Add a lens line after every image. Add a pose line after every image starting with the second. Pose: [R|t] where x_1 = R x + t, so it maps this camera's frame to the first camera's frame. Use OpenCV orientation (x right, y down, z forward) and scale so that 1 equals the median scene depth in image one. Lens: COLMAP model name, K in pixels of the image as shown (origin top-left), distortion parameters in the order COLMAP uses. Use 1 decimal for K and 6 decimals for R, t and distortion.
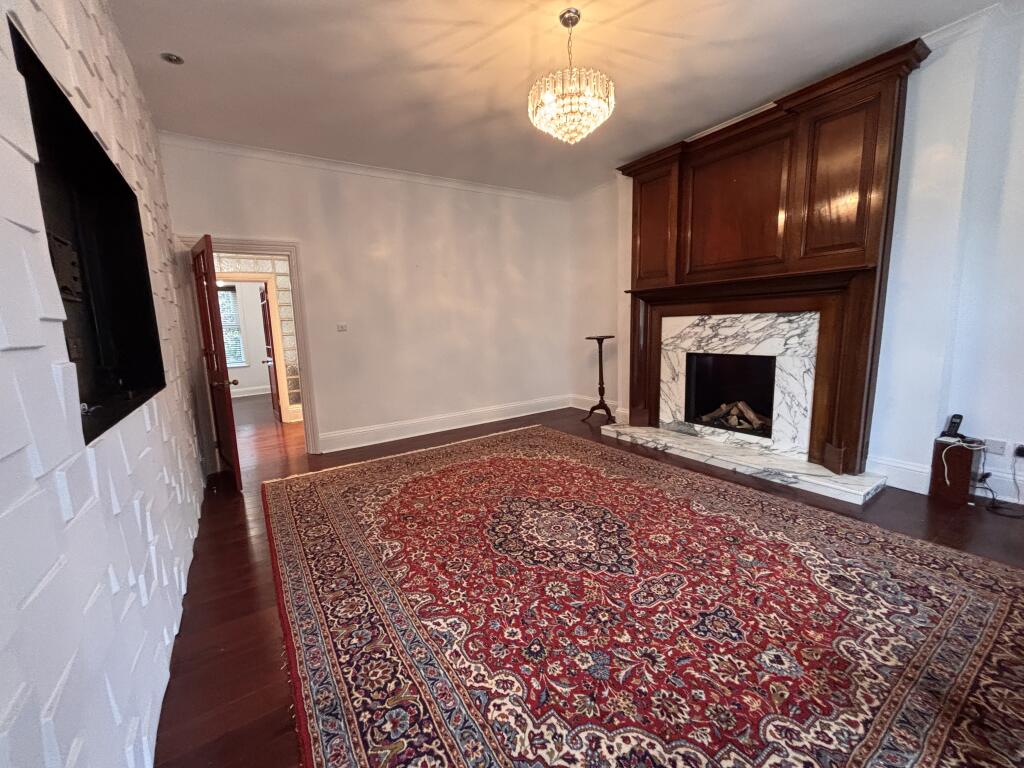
lens RADIAL K [[411.5, 0, 508.1], [0, 411.5, 383.1], [0, 0, 1]] dist [0.003478, -0.000989]
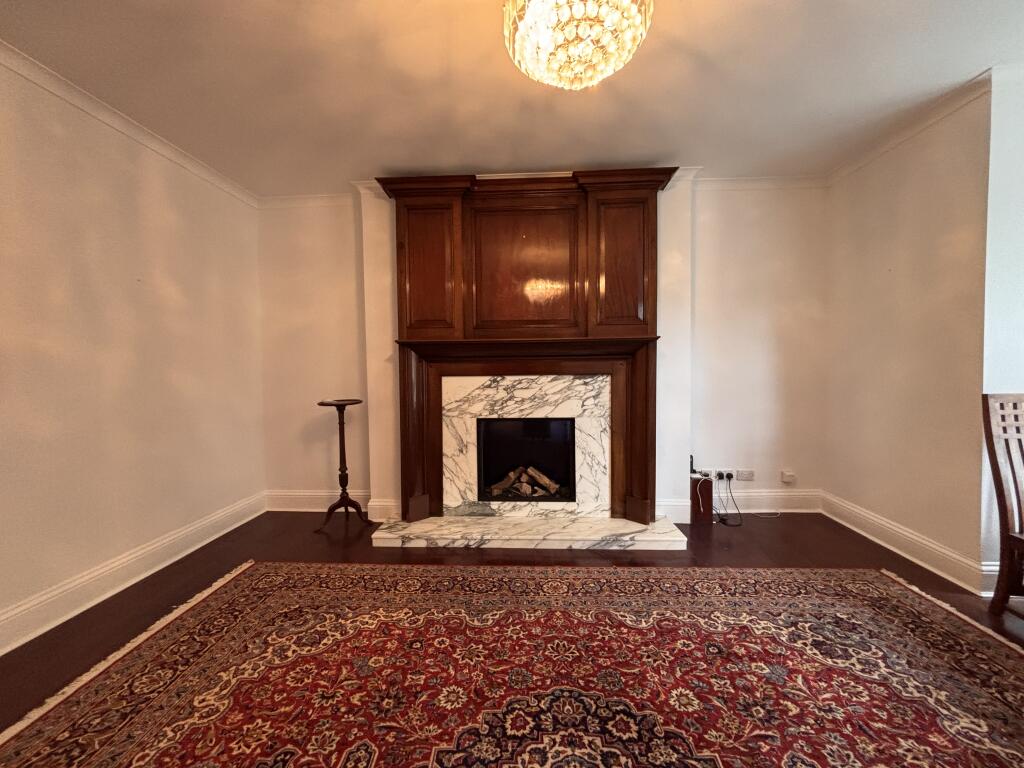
lens RADIAL K [[411.5, 0, 508.5], [0, 411.5, 384.7], [0, 0, 1]] dist [0.003478, -0.000989]
pose [[0.592832, -0.002296, 0.805323, -0.307157], [0.107176, 0.991326, -0.076071, -0.106473], [-0.798162, 0.131408, 0.587936, 0.657545]]
